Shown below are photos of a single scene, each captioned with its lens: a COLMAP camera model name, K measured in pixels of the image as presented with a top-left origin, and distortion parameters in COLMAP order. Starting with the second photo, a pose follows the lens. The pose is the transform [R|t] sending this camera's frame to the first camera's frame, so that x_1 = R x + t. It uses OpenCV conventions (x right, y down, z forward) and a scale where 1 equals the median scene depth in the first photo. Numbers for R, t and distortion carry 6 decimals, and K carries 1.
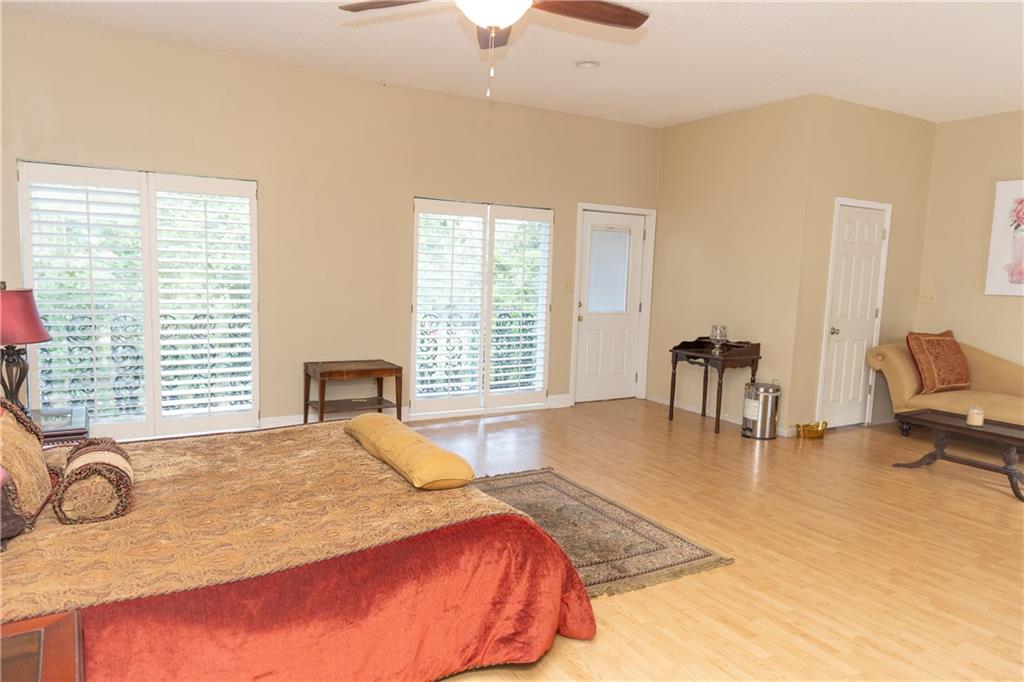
lens RADIAL K [[681.7, 0, 511.7], [0, 681.7, 341.8], [0, 0, 1]] dist [-0.001148, -0.009292]
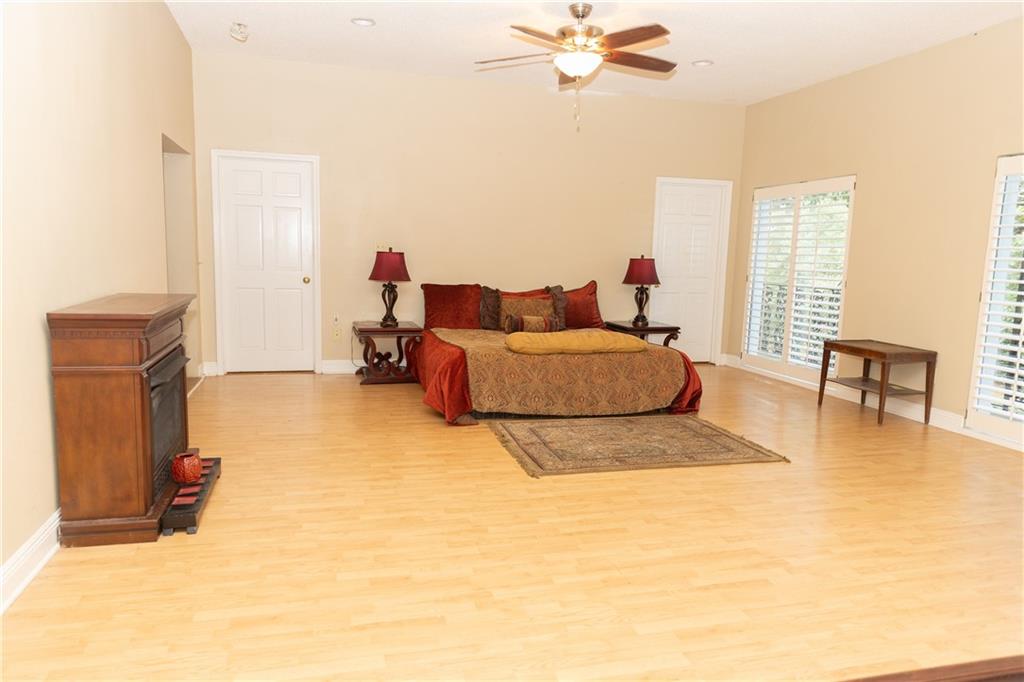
lens RADIAL K [[681.7, 0, 511.0], [0, 681.7, 340.1], [0, 0, 1]] dist [-0.001148, -0.009292]
pose [[-0.256507, 0.090411, -0.962305, 1.031609], [-0.145363, 0.980683, 0.130885, -0.033172], [0.955549, 0.173457, -0.238409, 0.875875]]
